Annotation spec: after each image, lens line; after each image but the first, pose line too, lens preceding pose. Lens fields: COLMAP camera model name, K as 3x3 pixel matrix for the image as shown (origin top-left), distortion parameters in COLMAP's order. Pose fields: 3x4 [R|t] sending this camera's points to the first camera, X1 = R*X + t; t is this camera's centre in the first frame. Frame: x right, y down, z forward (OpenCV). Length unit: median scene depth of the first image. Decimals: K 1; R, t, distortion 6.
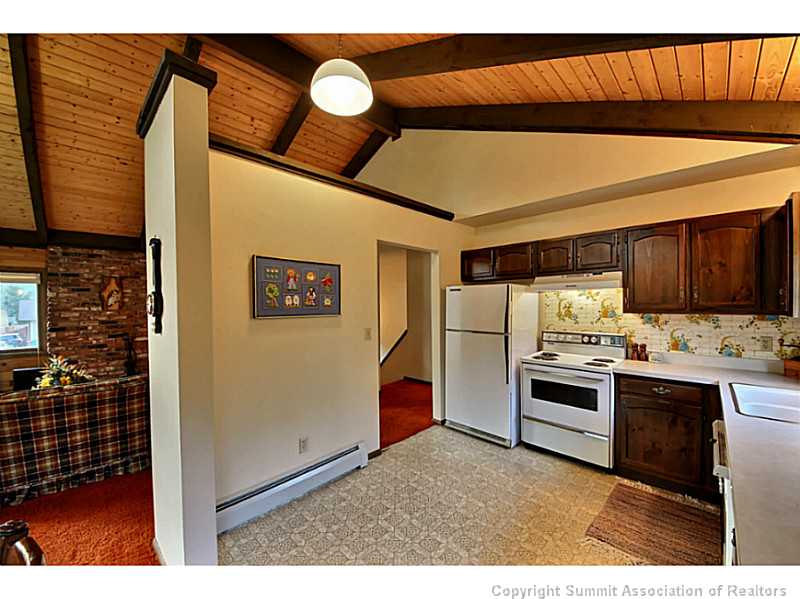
lens RADIAL K [[306.5, 0, 399.6], [0, 306.5, 306.4], [0, 0, 1]] dist [0.000256, -0.014279]
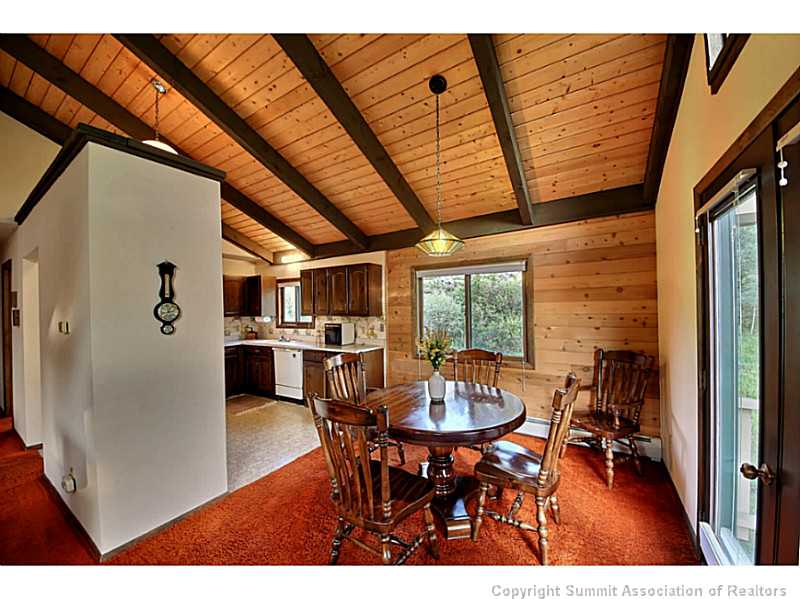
lens RADIAL K [[304.2, 0, 402.9], [0, 304.2, 309.7], [0, 0, 1]] dist [0.052673, -0.000012]
pose [[-0.233135, 0.010863, 0.972384, -1.220213], [0.029451, 0.999558, -0.004106, 0.015135], [-0.971998, 0.027681, -0.233352, 0.194629]]
